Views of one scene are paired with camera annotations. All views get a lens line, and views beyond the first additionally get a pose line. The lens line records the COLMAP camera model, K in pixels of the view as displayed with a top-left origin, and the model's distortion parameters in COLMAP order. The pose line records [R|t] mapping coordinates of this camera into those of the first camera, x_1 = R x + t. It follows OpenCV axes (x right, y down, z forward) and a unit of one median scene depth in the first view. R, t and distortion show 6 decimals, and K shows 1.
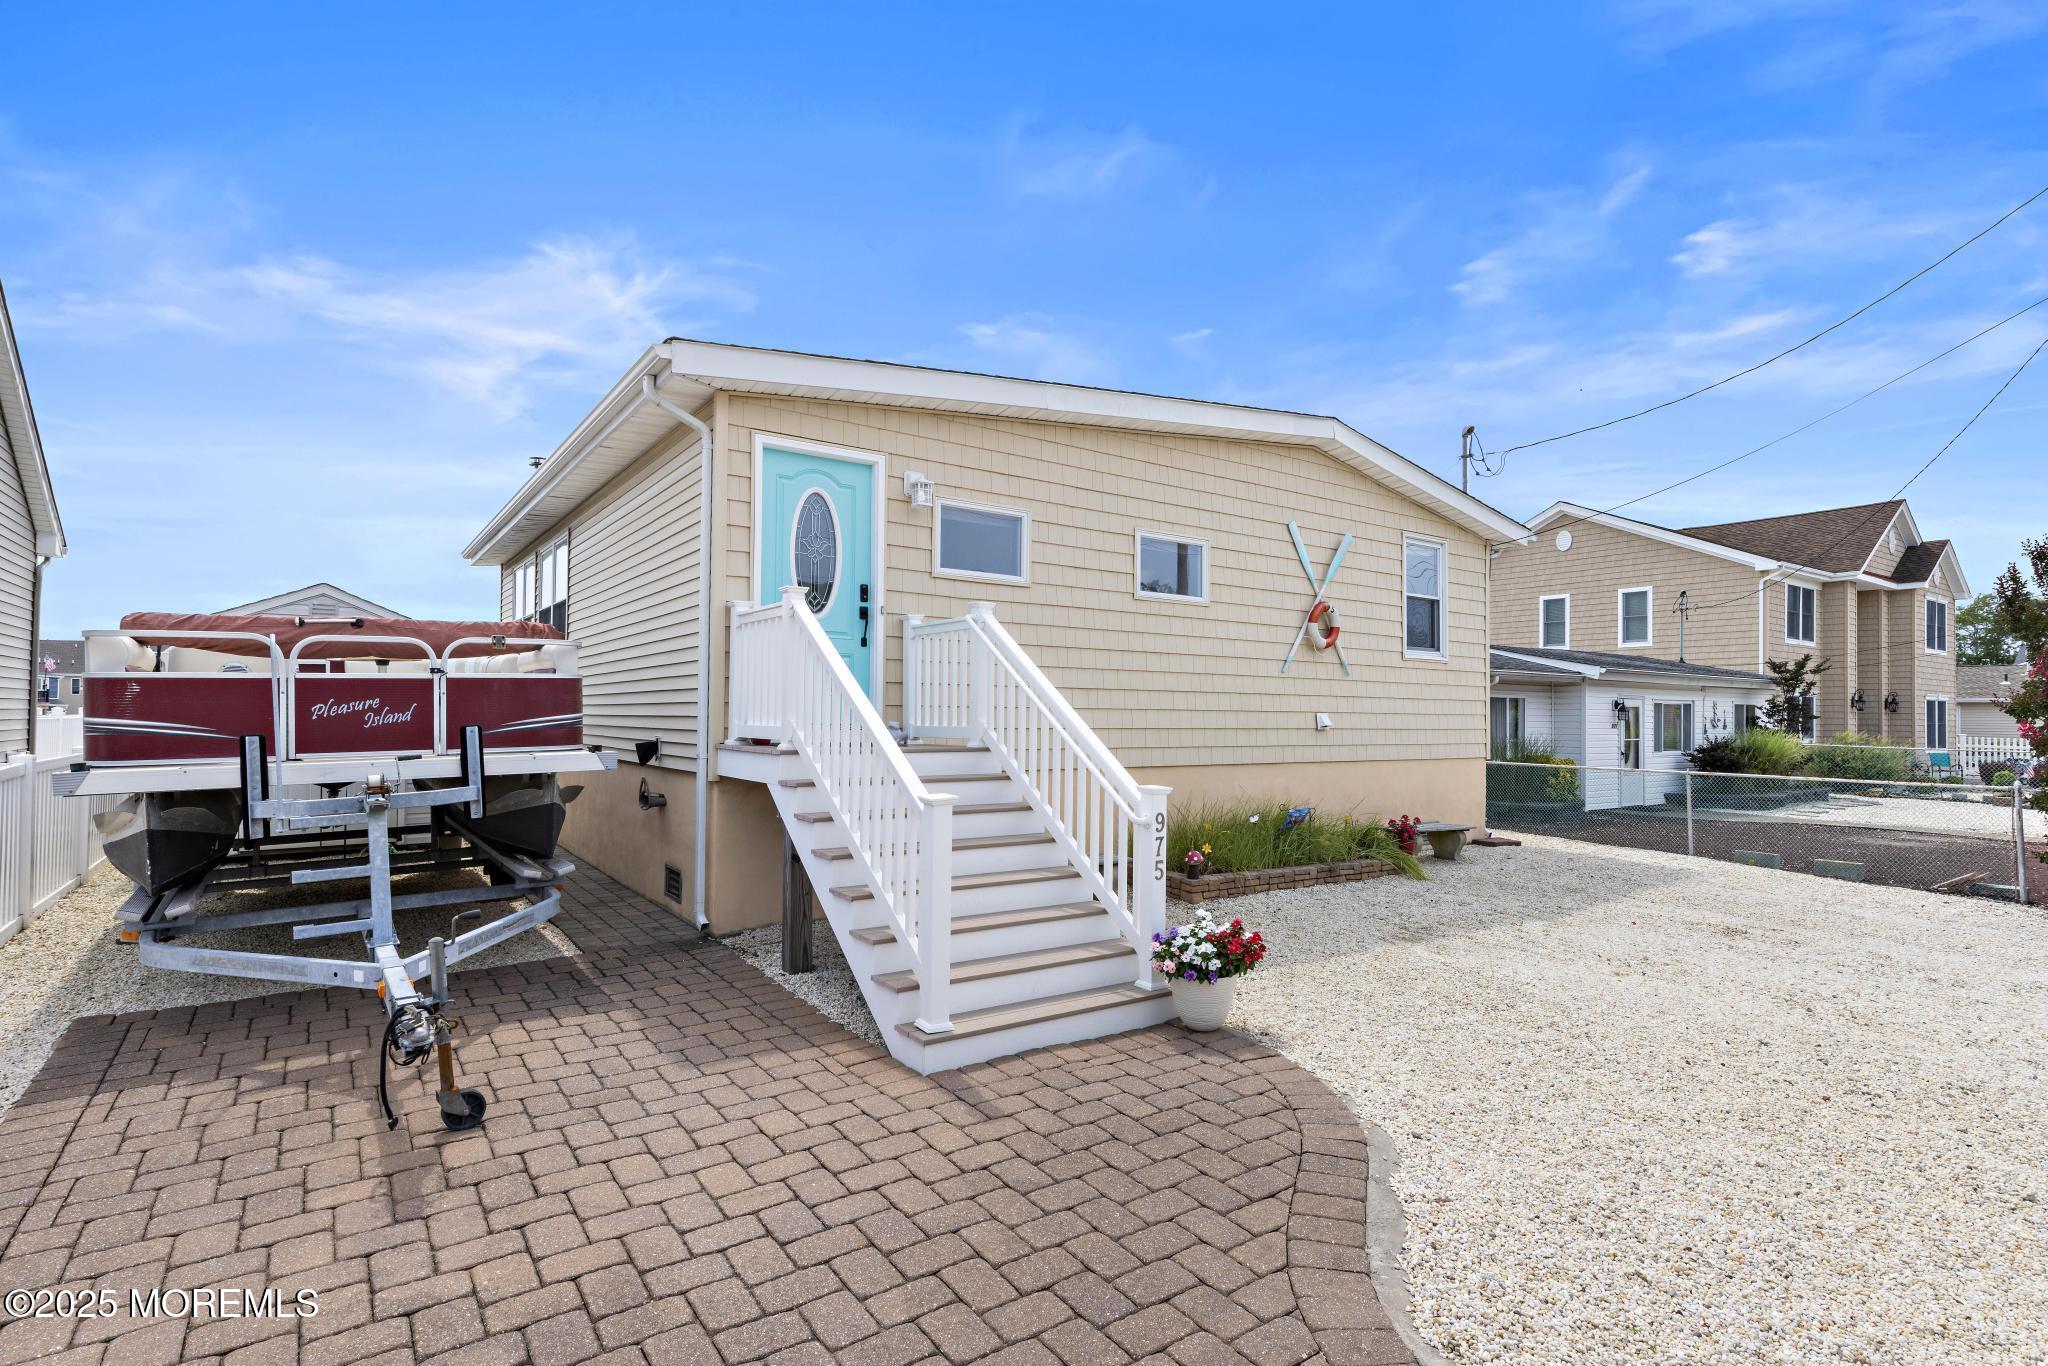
lens RADIAL K [[1008.4, 0, 1035.3], [0, 1008.4, 611.8], [0, 0, 1]] dist [0.001632, 0.000154]
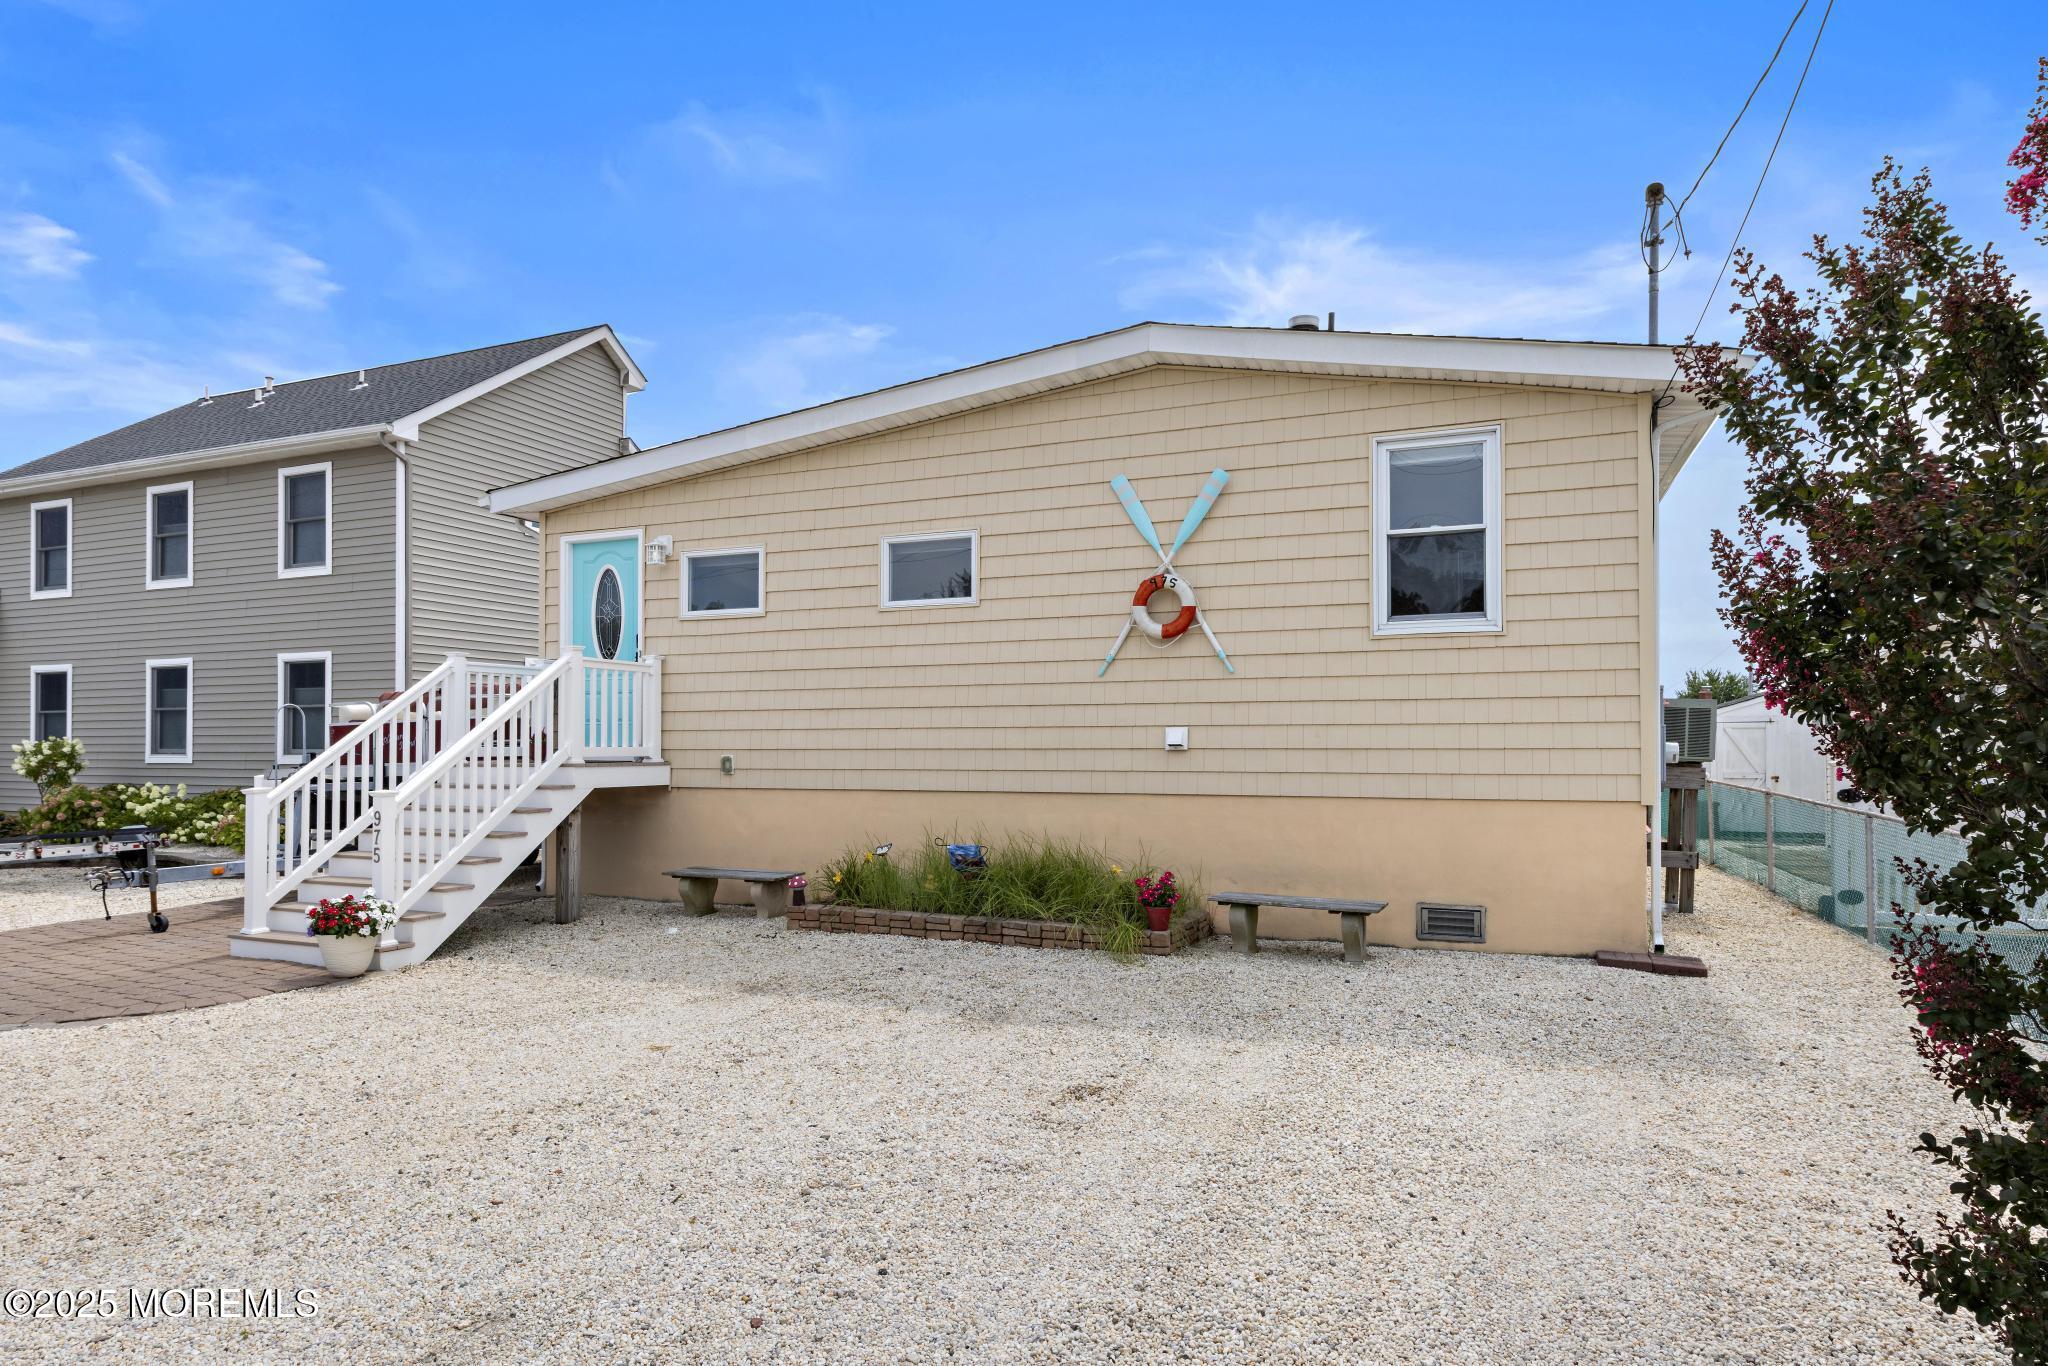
lens RADIAL K [[1141.0, 0, 1012.4], [0, 1141.0, 618.2], [0, 0, 1]] dist [0.000677, 0.000538]
pose [[0.522844, -0.104770, -0.845965, 1.052236], [0.096177, 0.993332, -0.063580, 0.072446], [0.846985, -0.048120, 0.529434, 0.535680]]
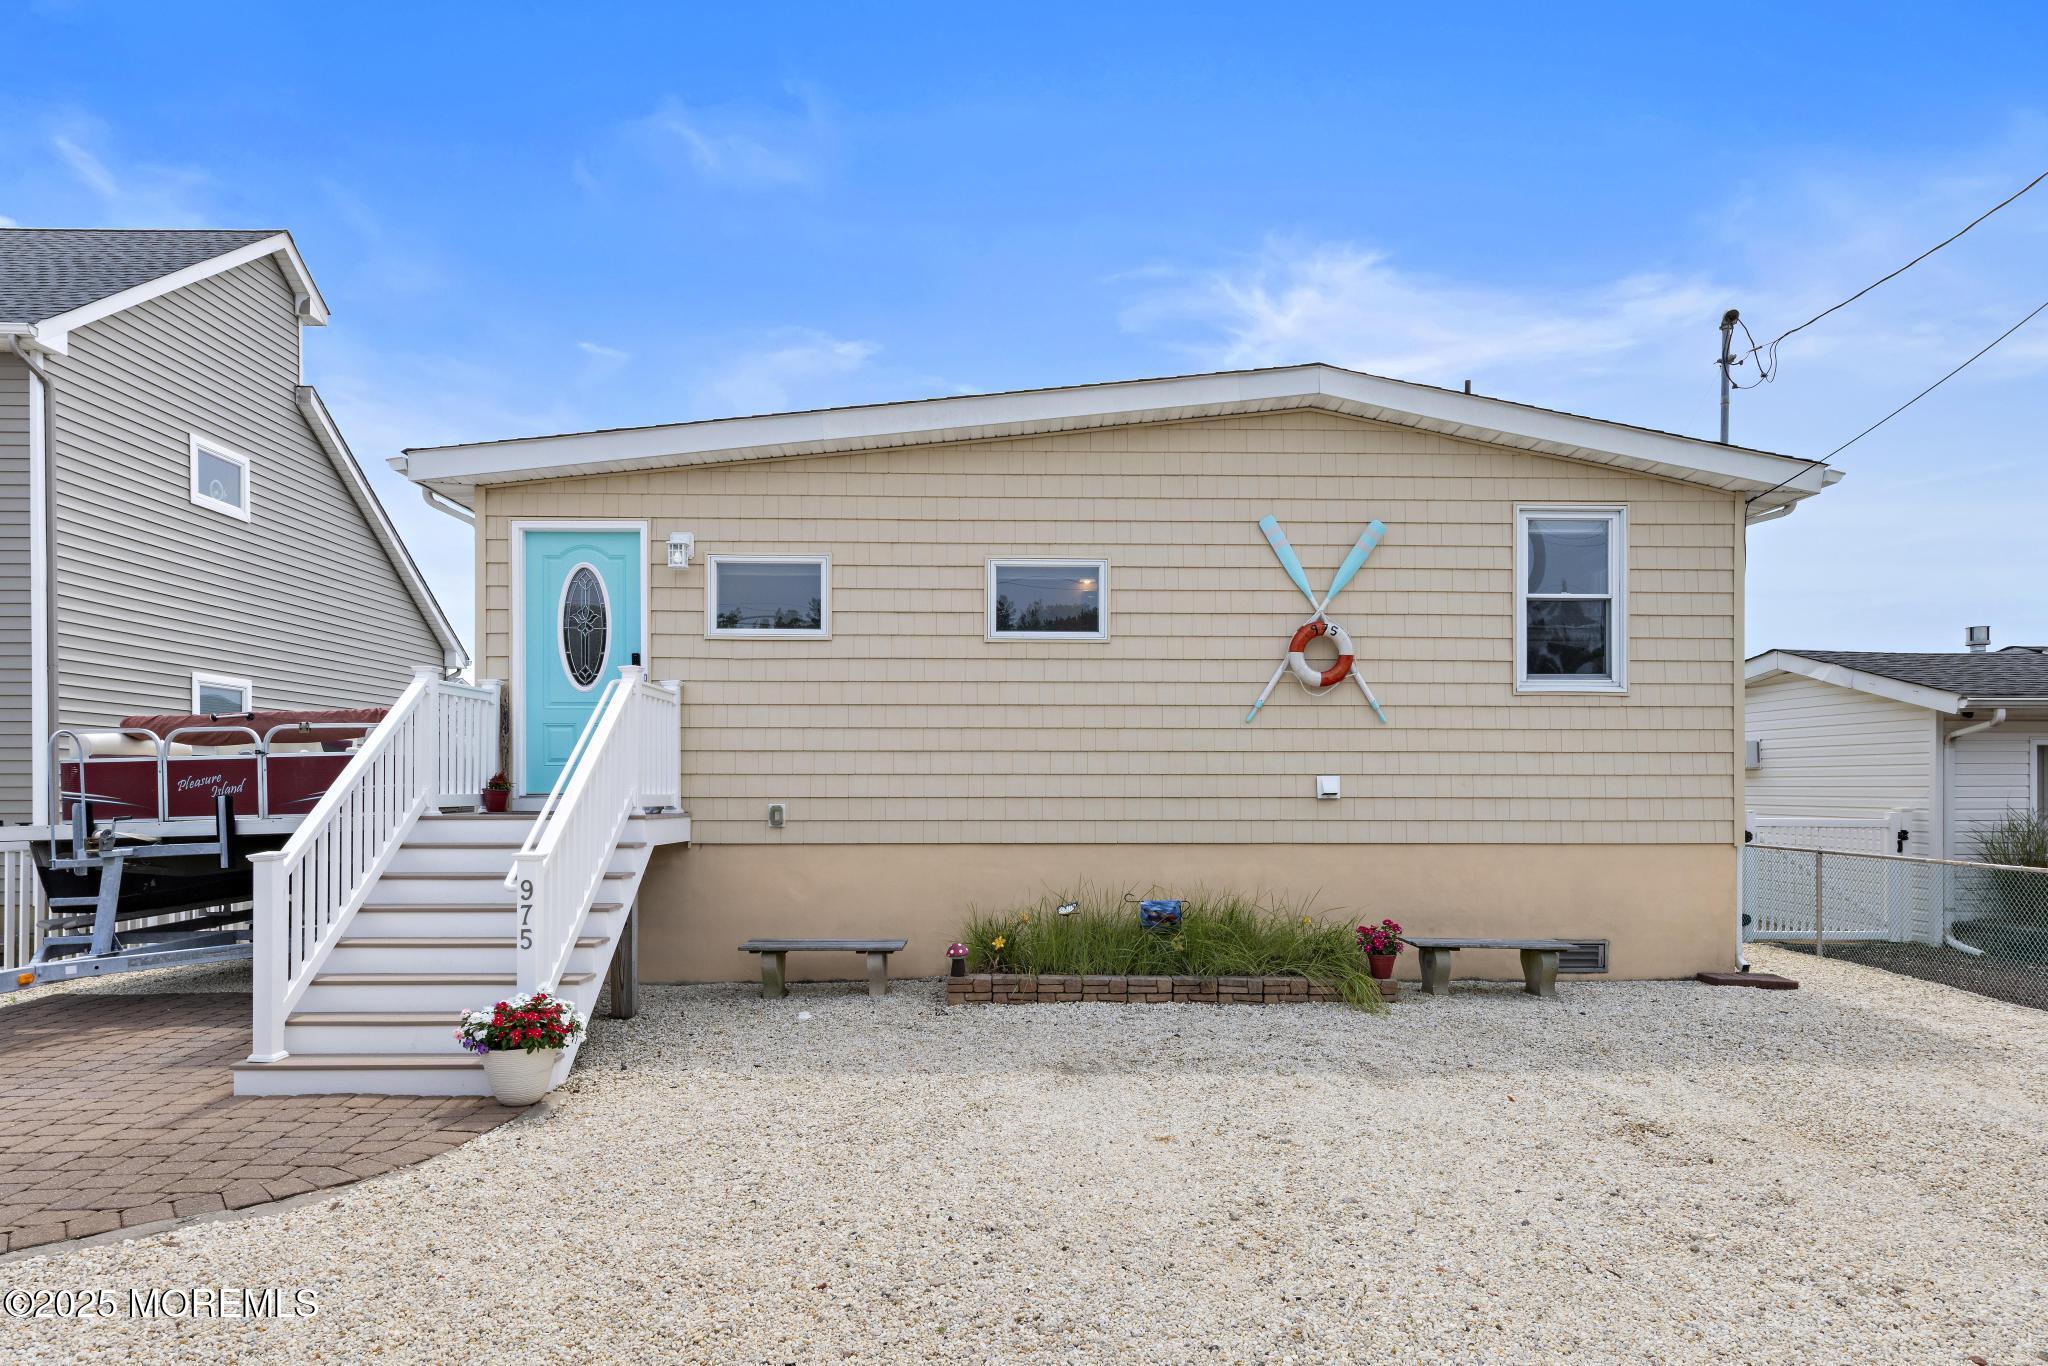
lens RADIAL K [[1231.3, 0, 1024.0], [0, 1231.3, 683.0], [0, 0, 1]] dist [0.000961, 0.001584]
pose [[0.825122, -0.058662, -0.561900, 0.687119], [0.065922, 0.997798, -0.007367, 0.030217], [0.561095, -0.030962, 0.827172, 0.173971]]
